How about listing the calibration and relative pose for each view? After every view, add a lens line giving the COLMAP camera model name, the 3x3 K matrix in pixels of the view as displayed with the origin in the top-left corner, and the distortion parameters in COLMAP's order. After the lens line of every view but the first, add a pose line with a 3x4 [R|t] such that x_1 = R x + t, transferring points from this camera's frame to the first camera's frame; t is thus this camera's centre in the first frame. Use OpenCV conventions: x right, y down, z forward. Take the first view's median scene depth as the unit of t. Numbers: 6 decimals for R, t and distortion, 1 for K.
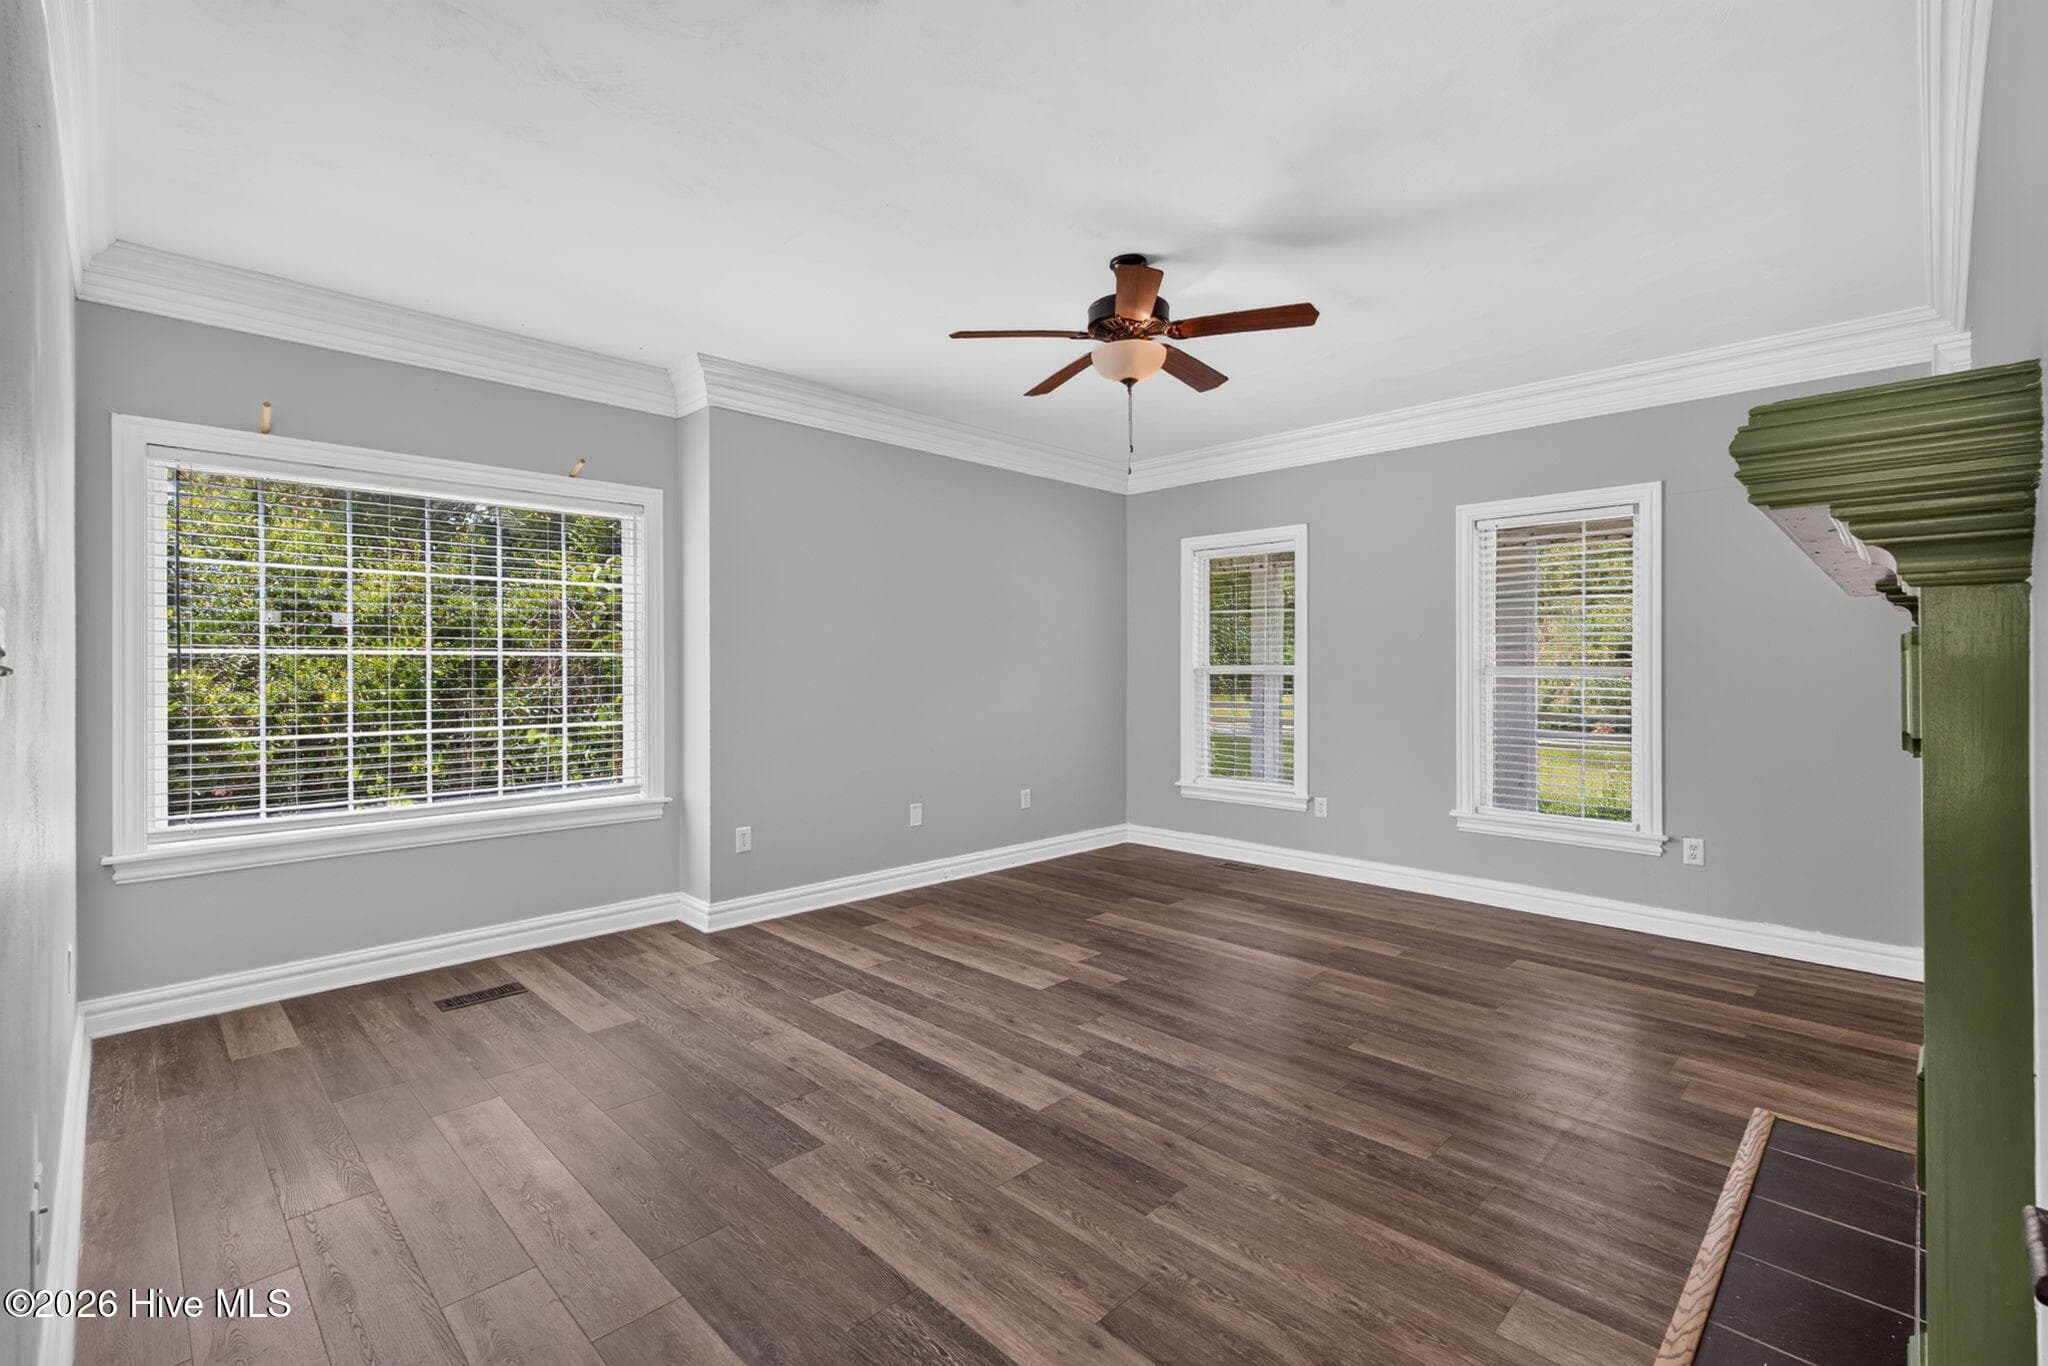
lens RADIAL K [[905.6, 0, 1019.0], [0, 905.6, 694.5], [0, 0, 1]] dist [0.000303, -0.000317]
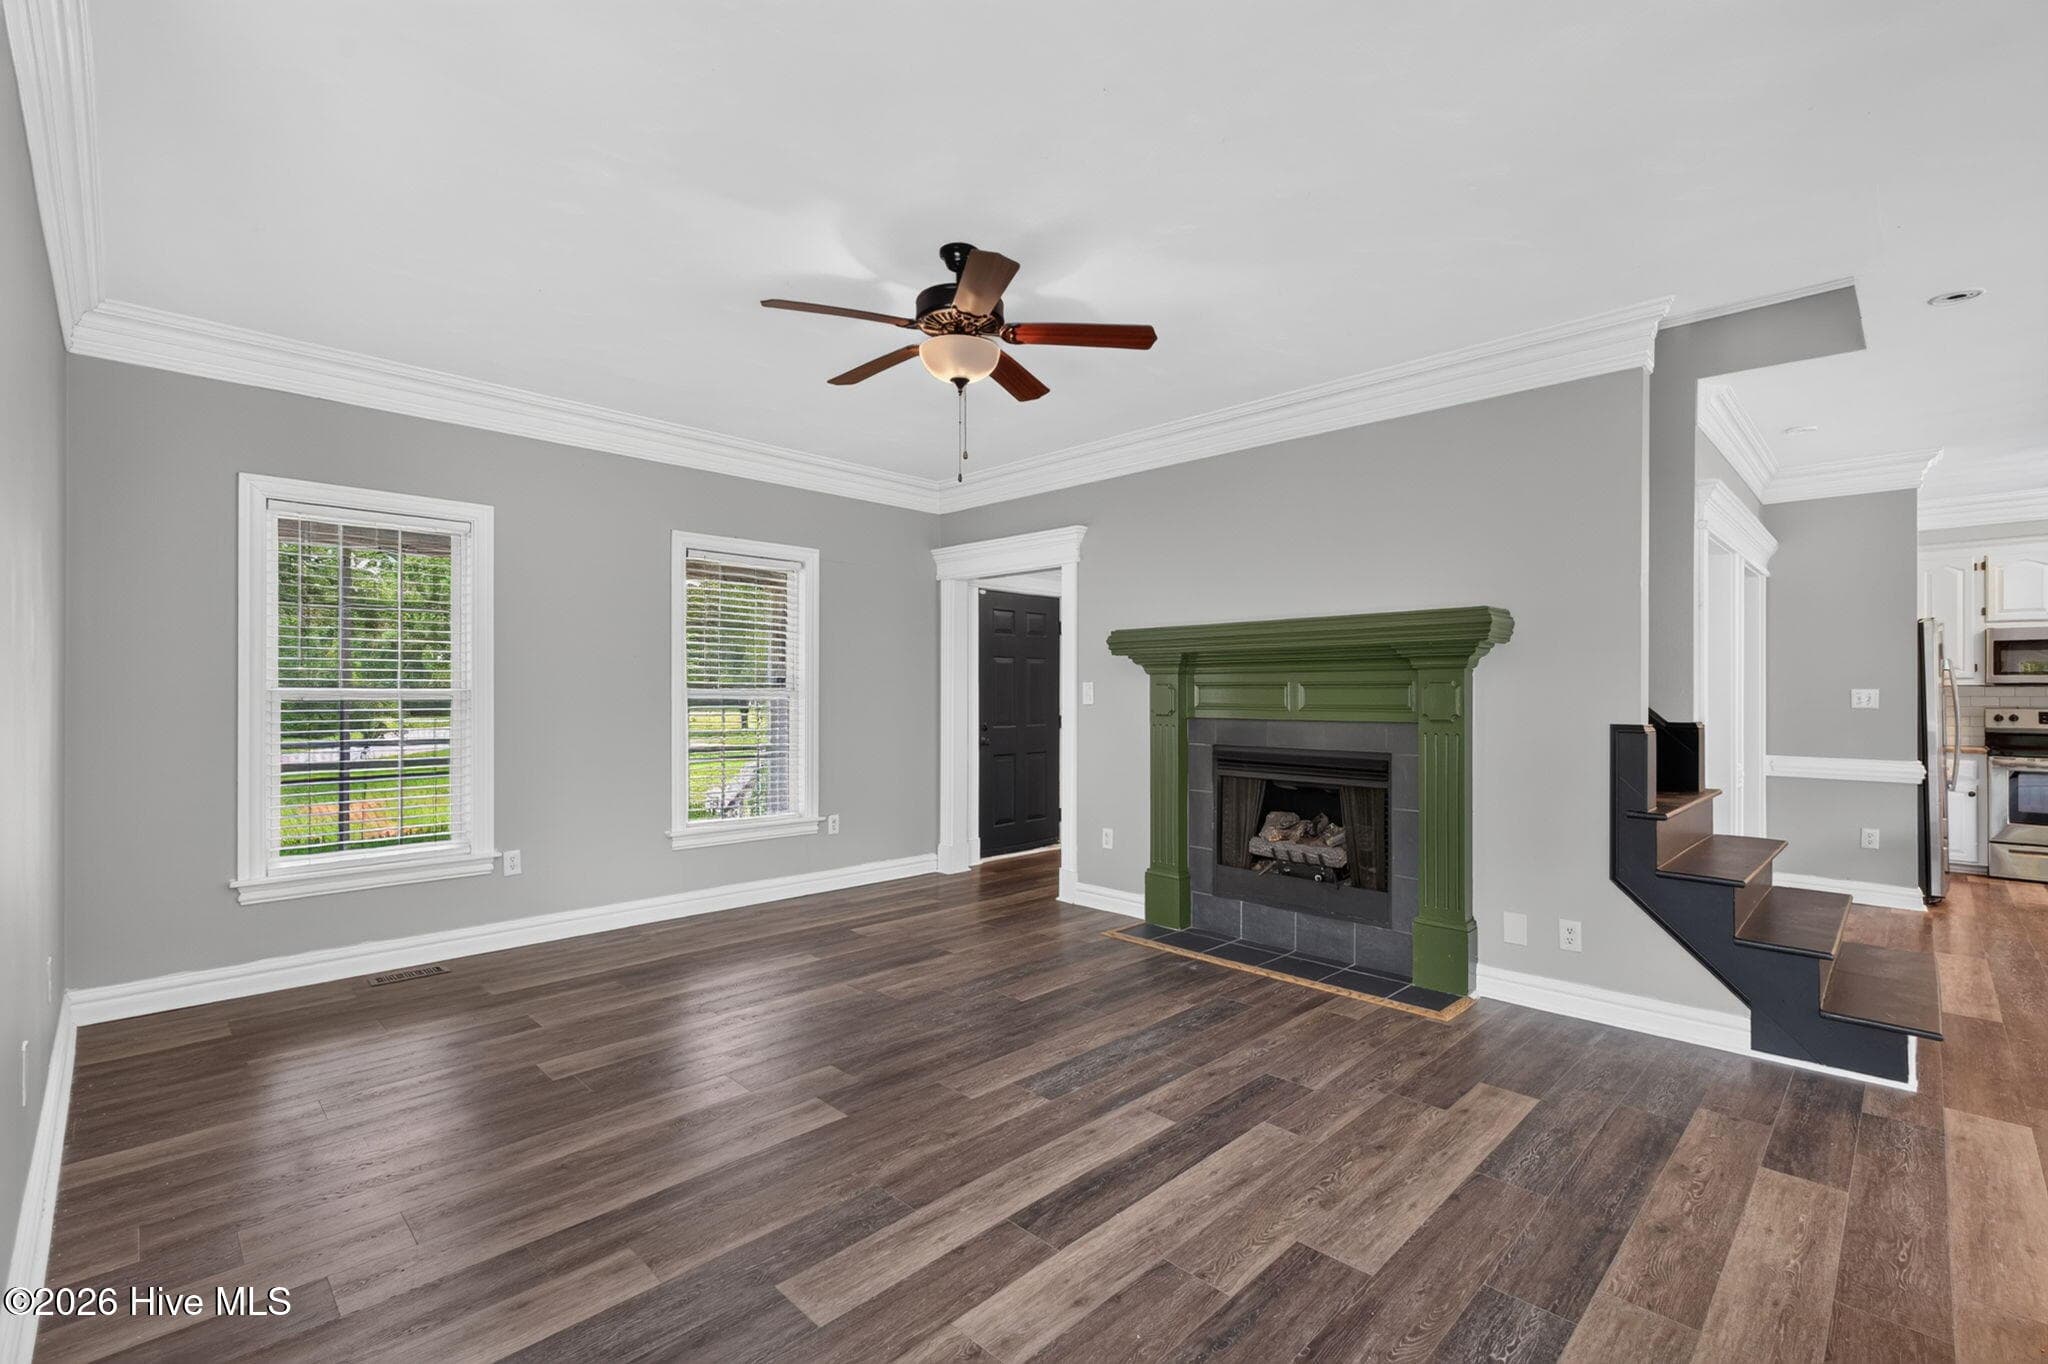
lens RADIAL K [[905.6, 0, 1019.0], [0, 905.6, 693.5], [0, 0, 1]] dist [0.000303, -0.000317]
pose [[0.003840, -0.004706, 0.999982, -0.873760], [0.028759, 0.999576, 0.004594, -0.029863], [-0.999579, 0.028741, 0.003974, 1.014353]]
